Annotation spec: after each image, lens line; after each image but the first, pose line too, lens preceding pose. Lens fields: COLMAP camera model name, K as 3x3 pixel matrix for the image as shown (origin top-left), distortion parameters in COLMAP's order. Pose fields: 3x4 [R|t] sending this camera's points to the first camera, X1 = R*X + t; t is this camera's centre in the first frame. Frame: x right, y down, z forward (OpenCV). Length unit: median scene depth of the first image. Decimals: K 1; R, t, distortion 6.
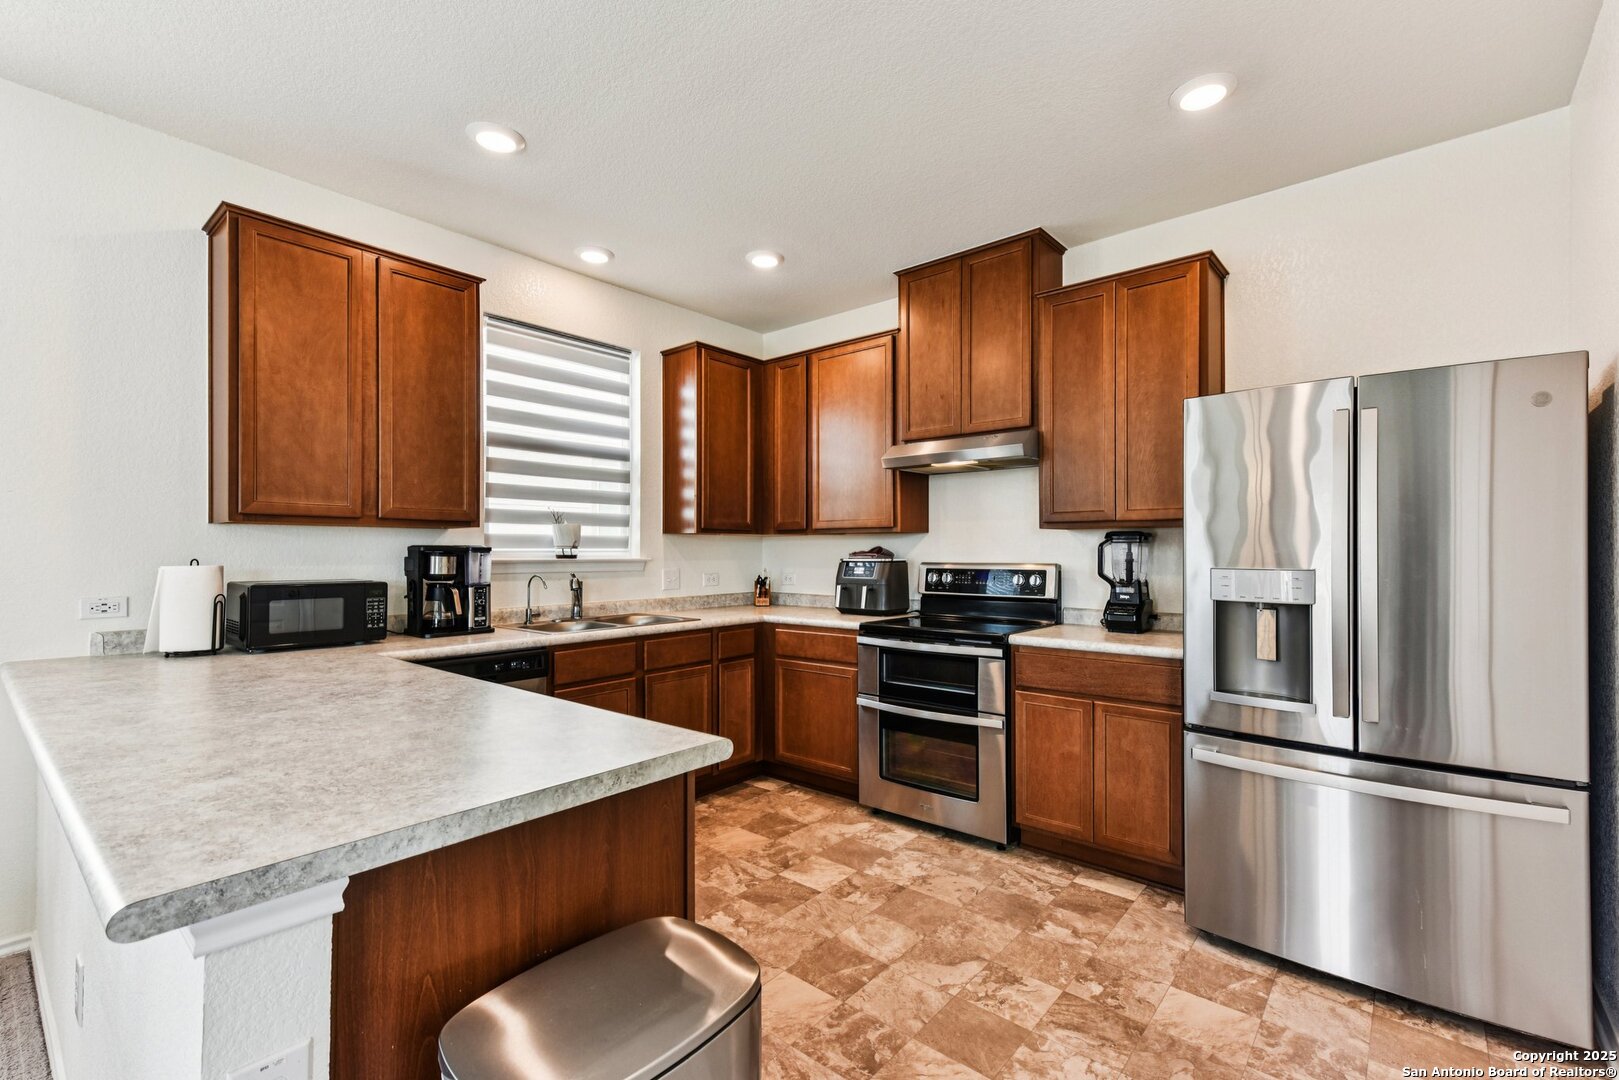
lens RADIAL K [[747.7, 0, 808.2], [0, 747.7, 538.2], [0, 0, 1]] dist [0.109559, -0.066540]
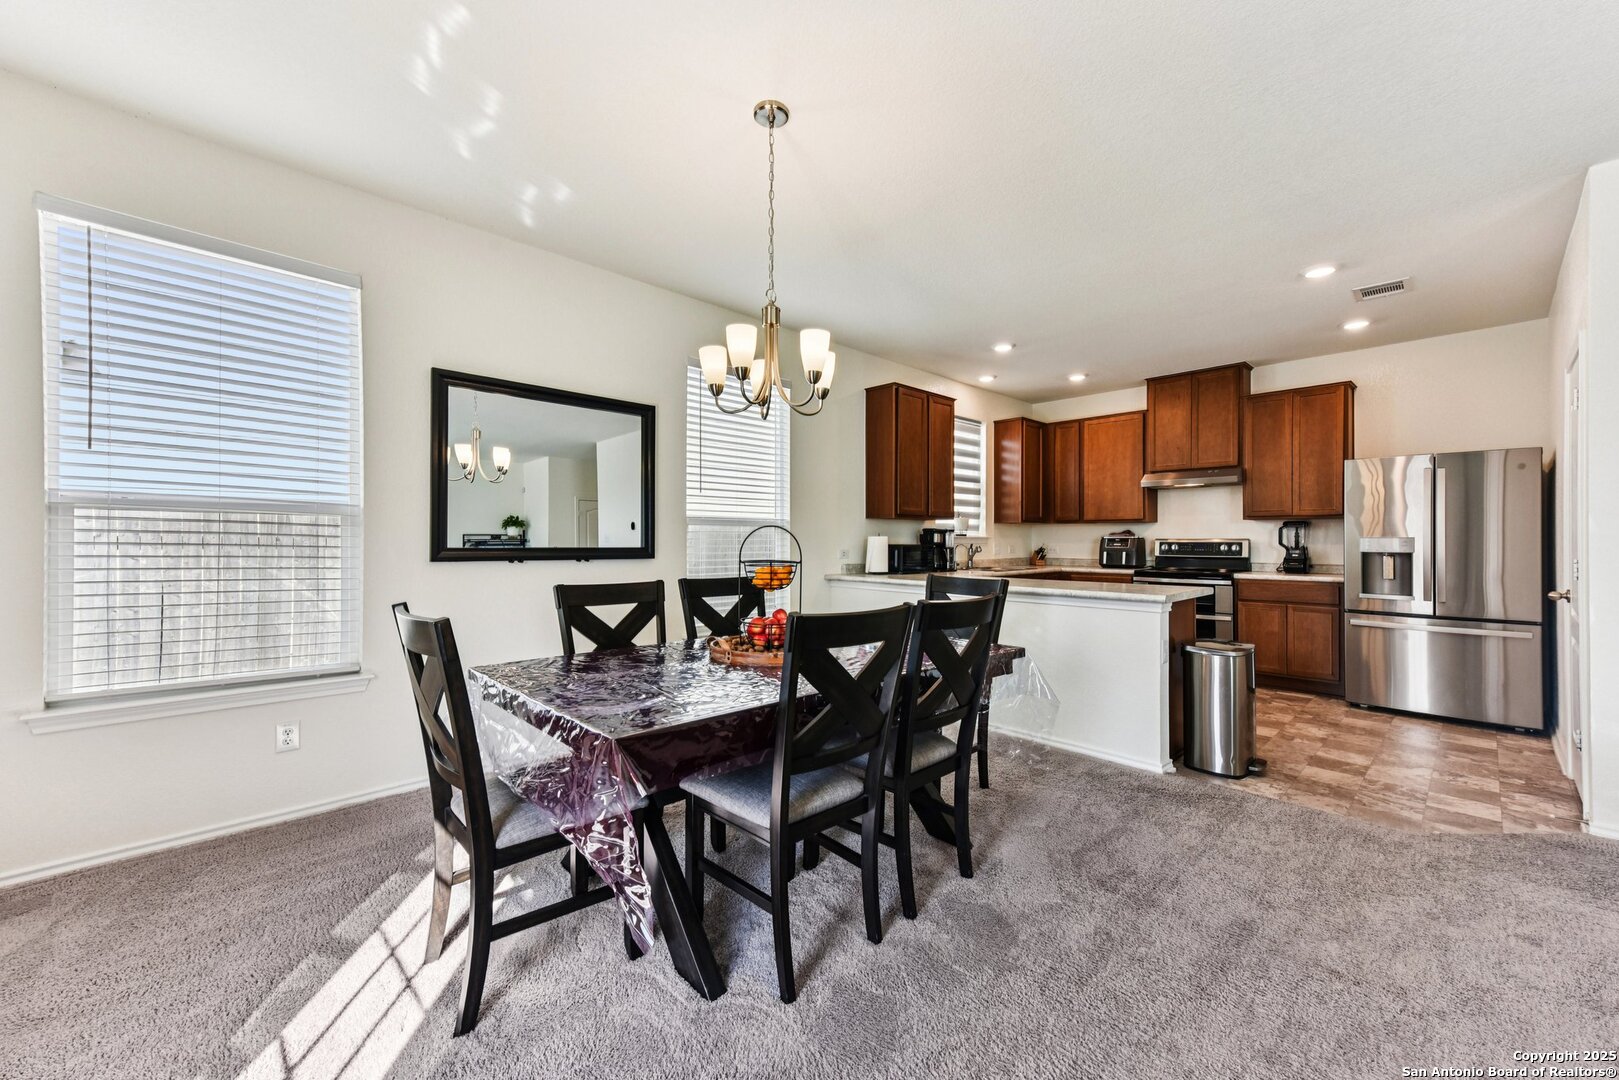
lens RADIAL K [[633.1, 0, 812.0], [0, 633.1, 537.6], [0, 0, 1]] dist [0.025010, -0.000093]
pose [[0.995347, 0.002086, -0.096329, -0.637058], [-0.000723, 0.999899, 0.014180, 0.010410], [0.096348, -0.014044, 0.995249, -0.726435]]
